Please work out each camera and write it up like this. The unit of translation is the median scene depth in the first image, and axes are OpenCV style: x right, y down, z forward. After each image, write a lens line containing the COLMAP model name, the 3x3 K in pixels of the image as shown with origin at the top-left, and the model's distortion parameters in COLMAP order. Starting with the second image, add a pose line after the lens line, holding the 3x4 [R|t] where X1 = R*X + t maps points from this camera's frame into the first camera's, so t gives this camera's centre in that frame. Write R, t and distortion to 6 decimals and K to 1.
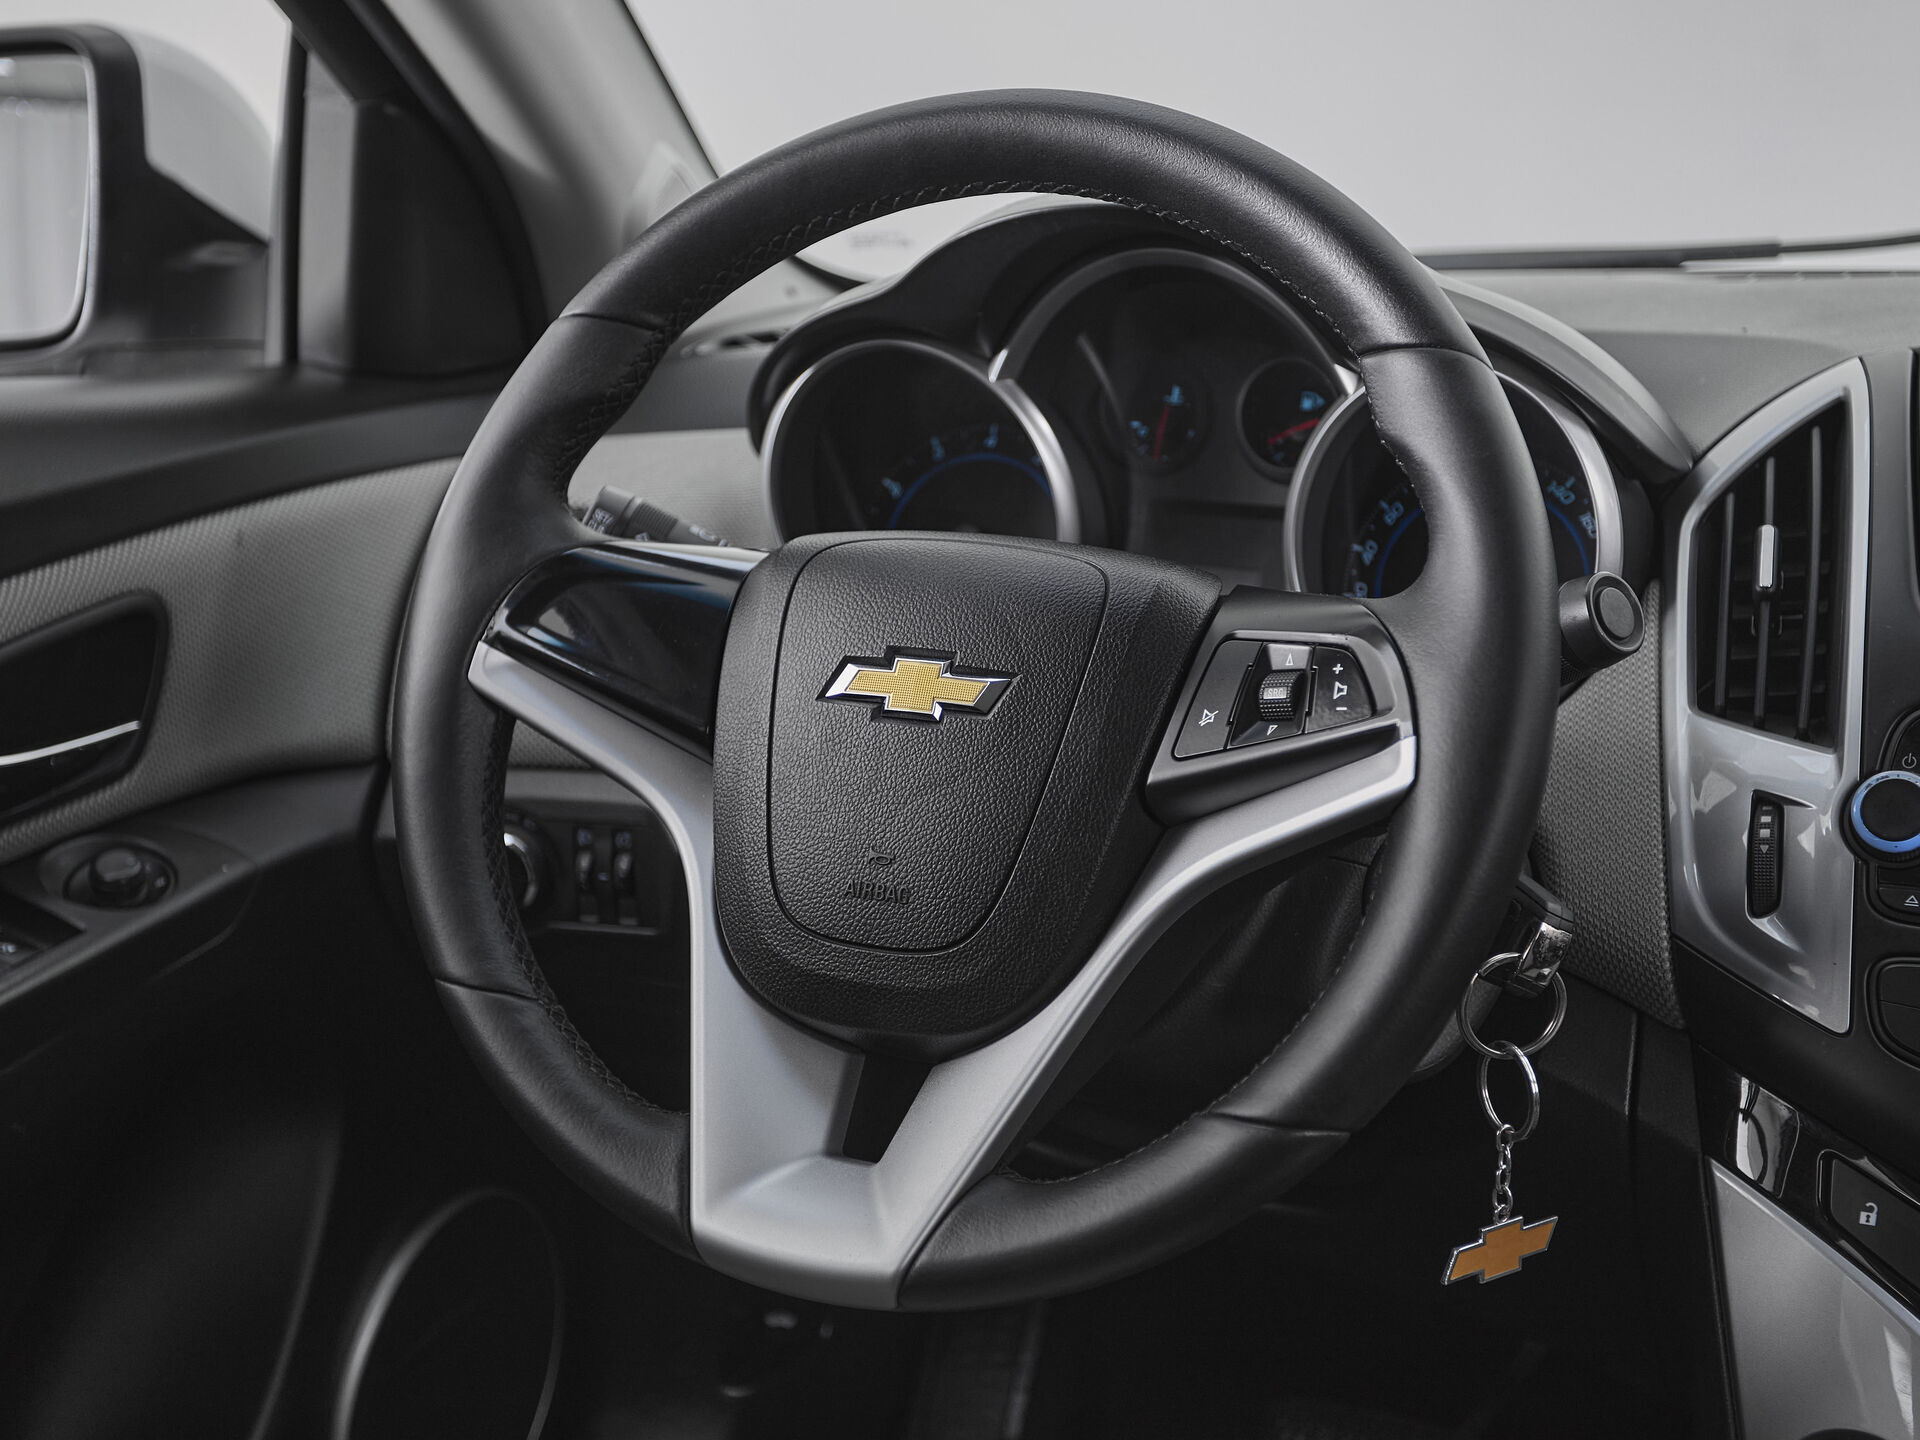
lens RADIAL K [[2589.3, 0, 920.7], [0, 2589.3, 718.3], [0, 0, 1]] dist [0.040731, 0.000000]
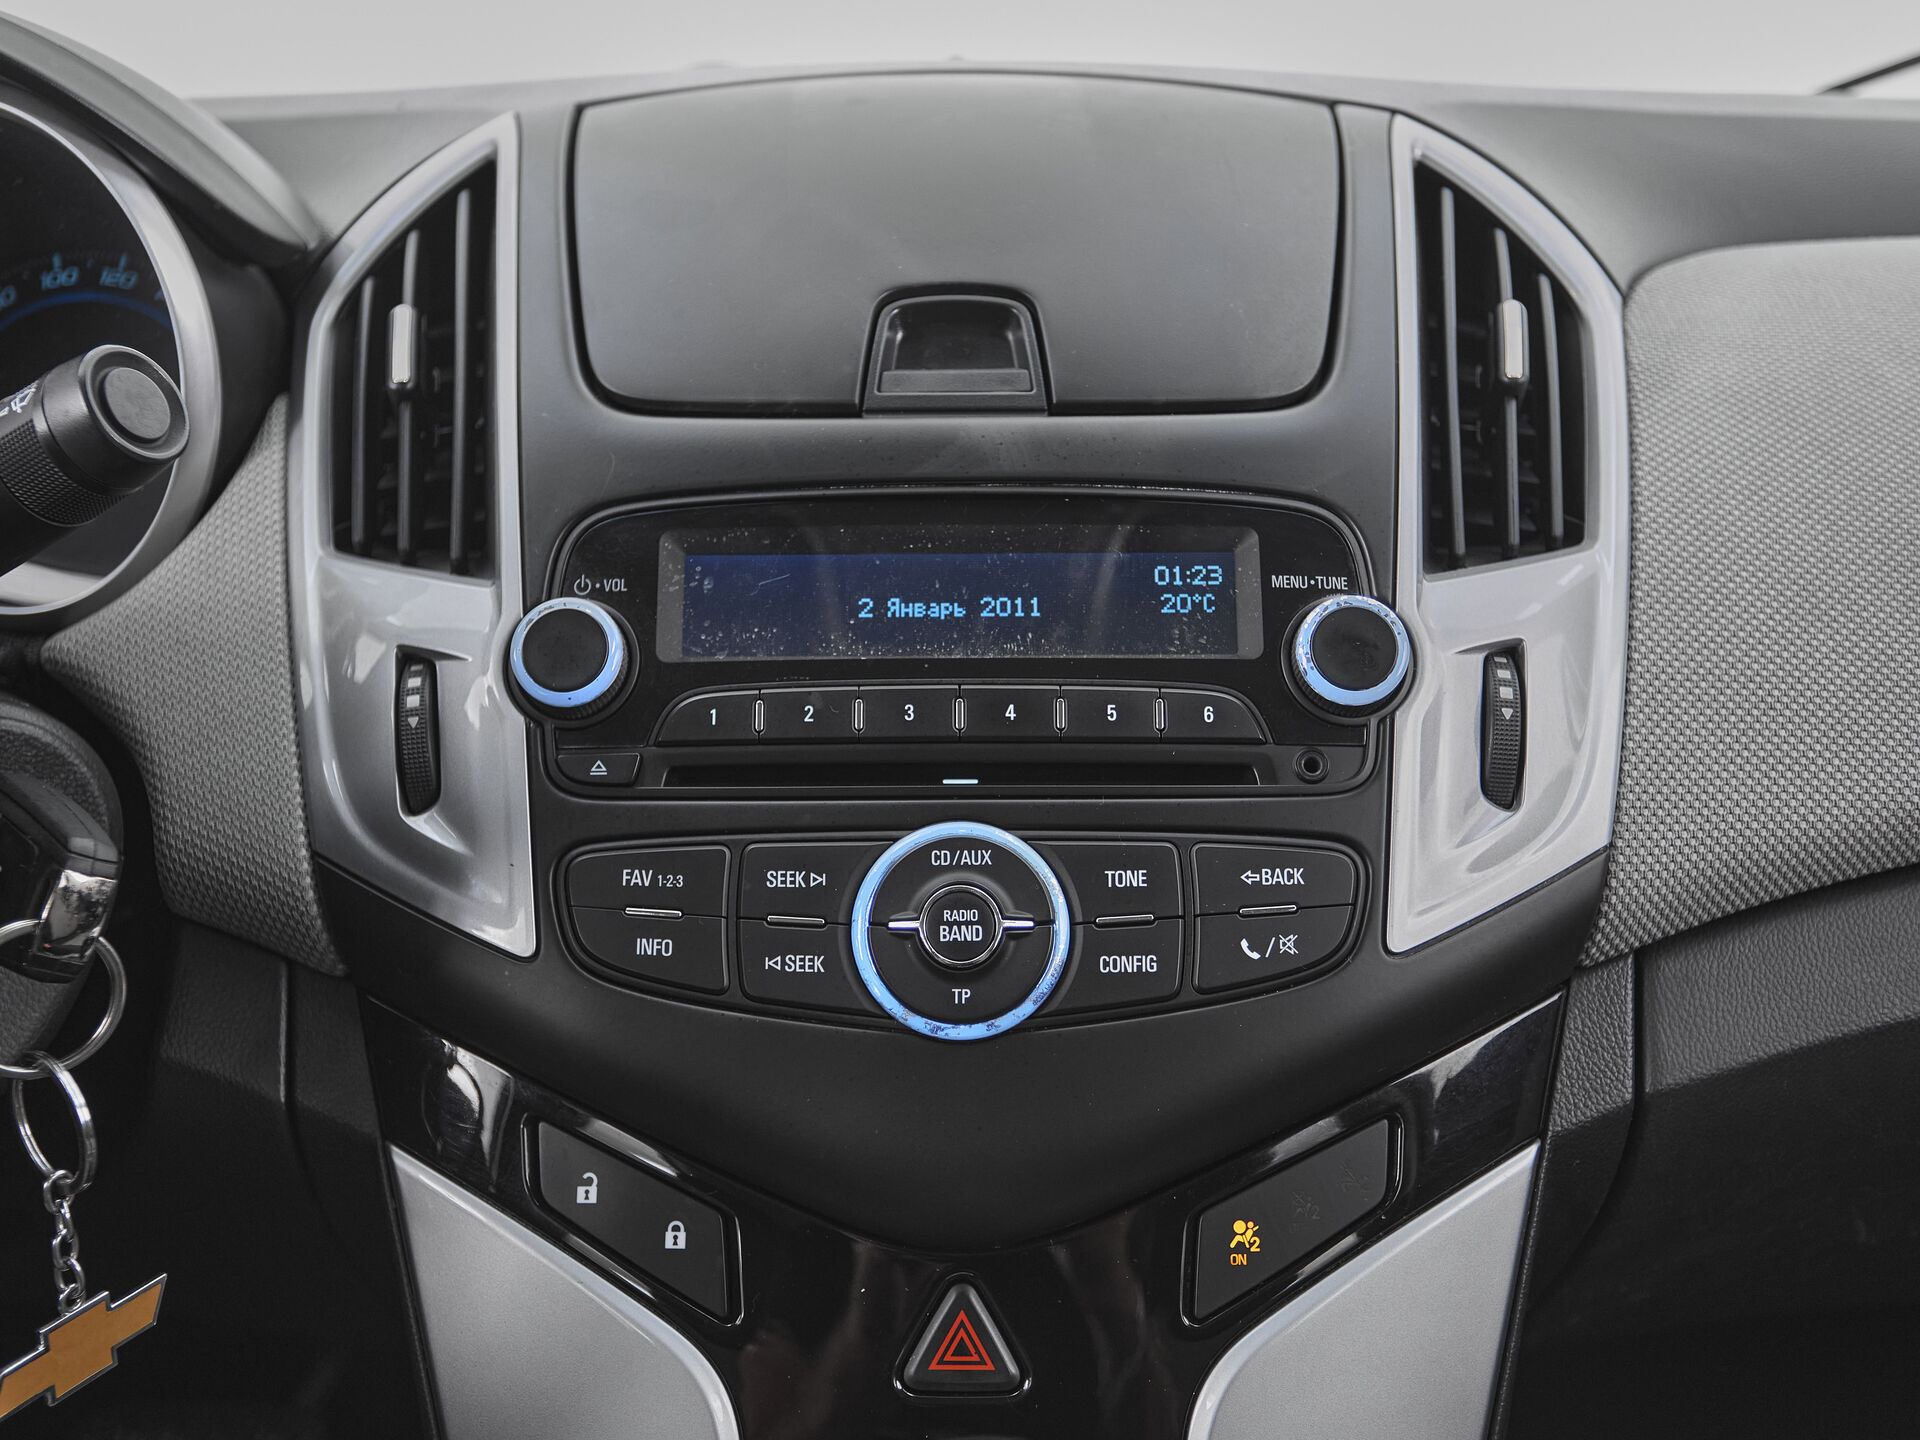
lens RADIAL K [[2082.0, 0, 948.6], [0, 2082.0, 710.0], [0, 0, 1]] dist [0.005406, 0.000000]
pose [[0.900670, -0.112751, 0.419620, 0.214441], [0.100225, 0.993612, 0.051859, 0.031405], [-0.422787, -0.004652, 0.906217, 0.400112]]
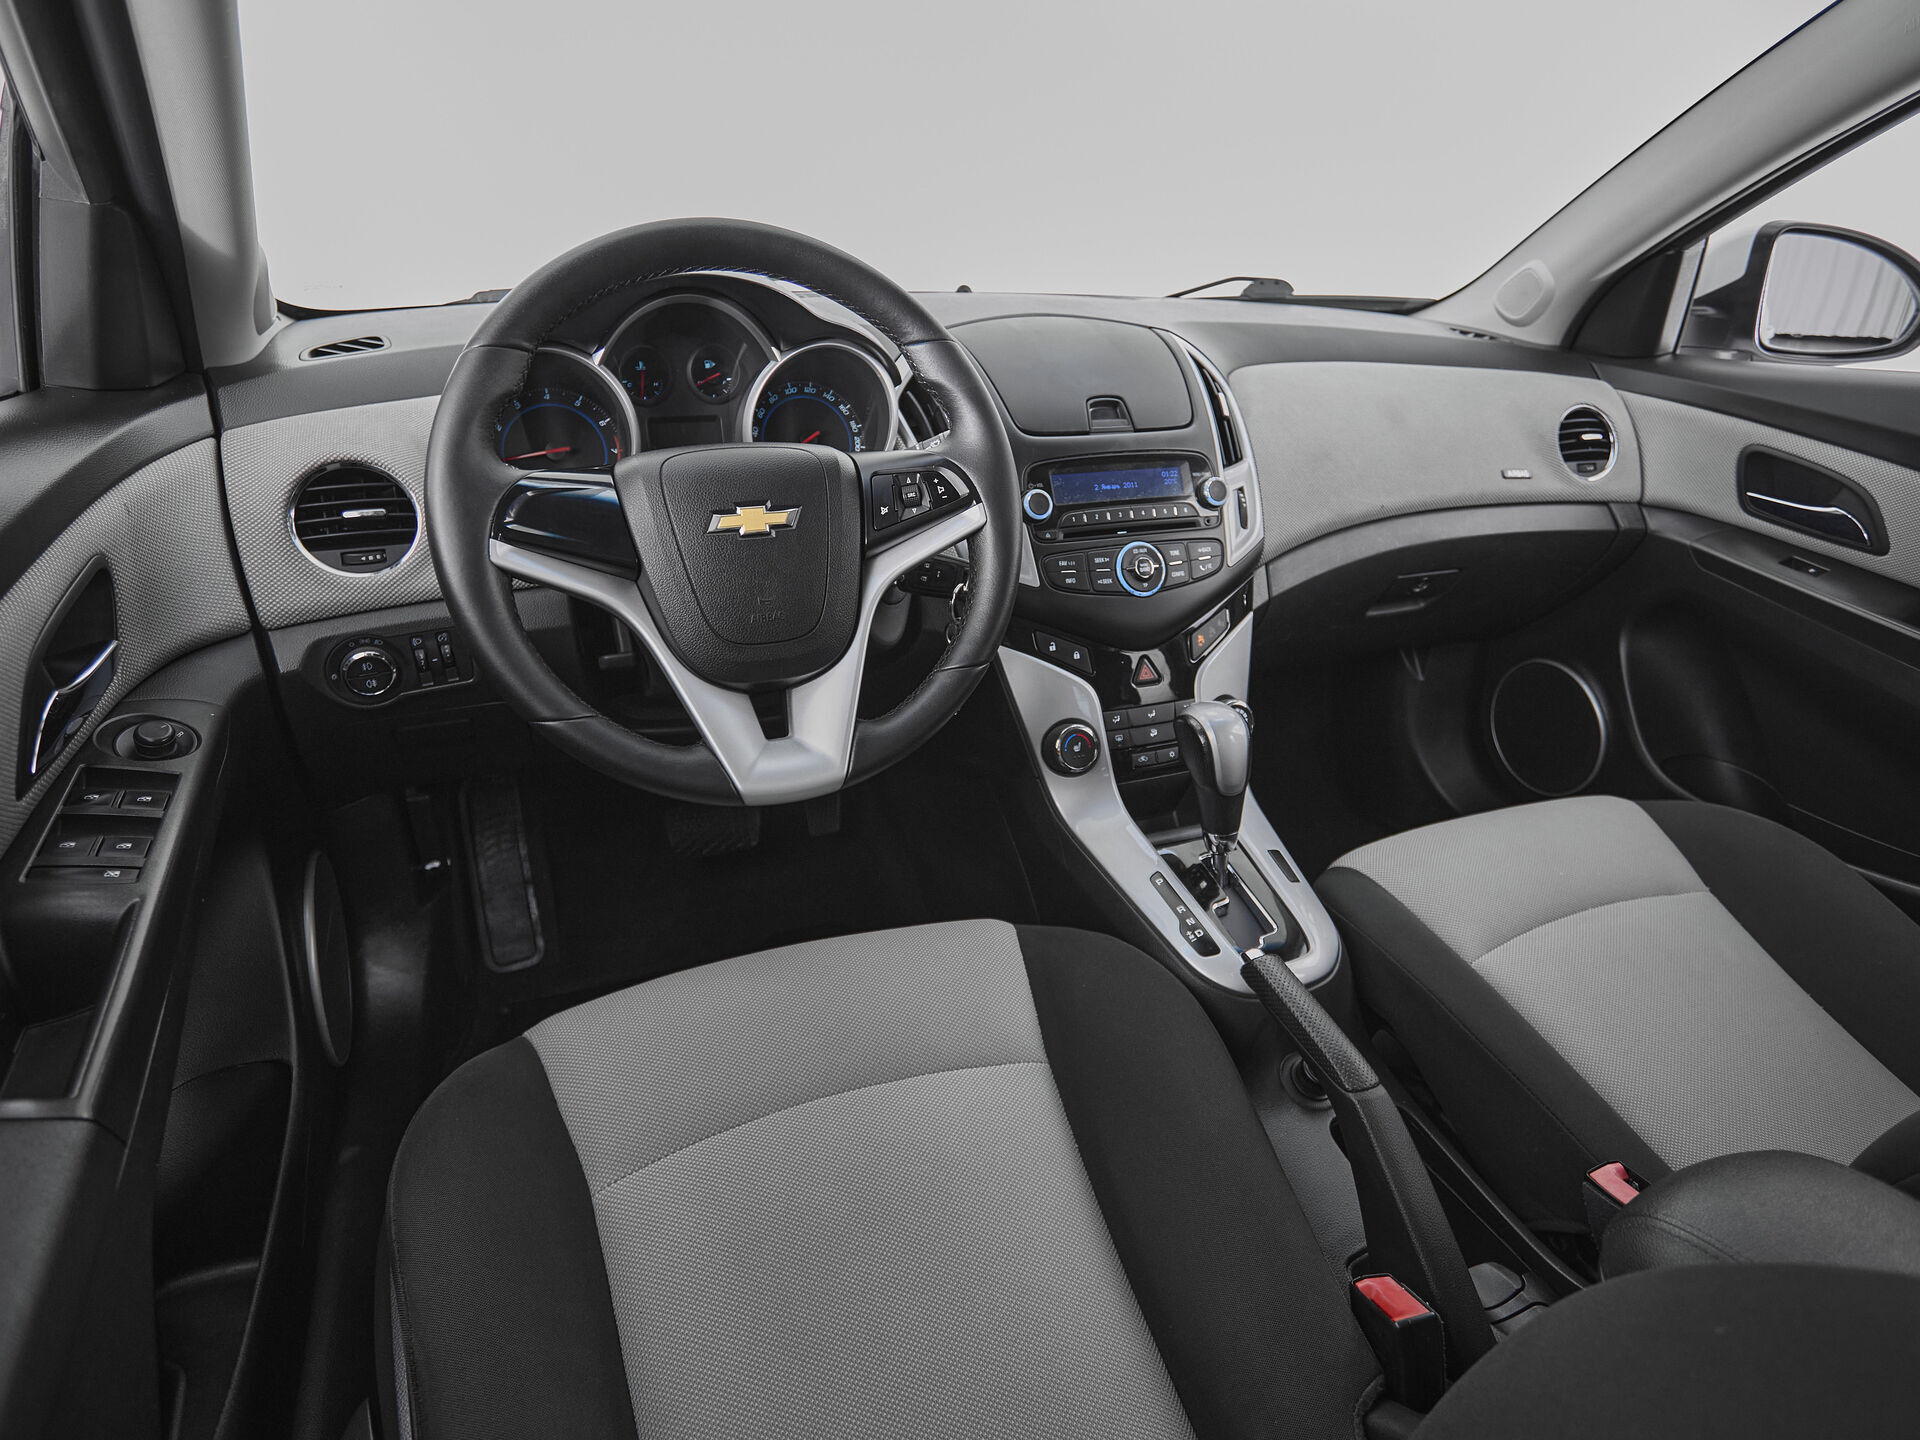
lens RADIAL K [[1078.2, 0, 987.2], [0, 1078.2, 711.8], [0, 0, 1]] dist [-0.004760, -0.001023]
pose [[0.657840, -0.295233, 0.692881, -0.513267], [0.138578, 0.951708, 0.273948, -0.074852], [-0.740299, -0.084196, 0.666984, 0.245880]]
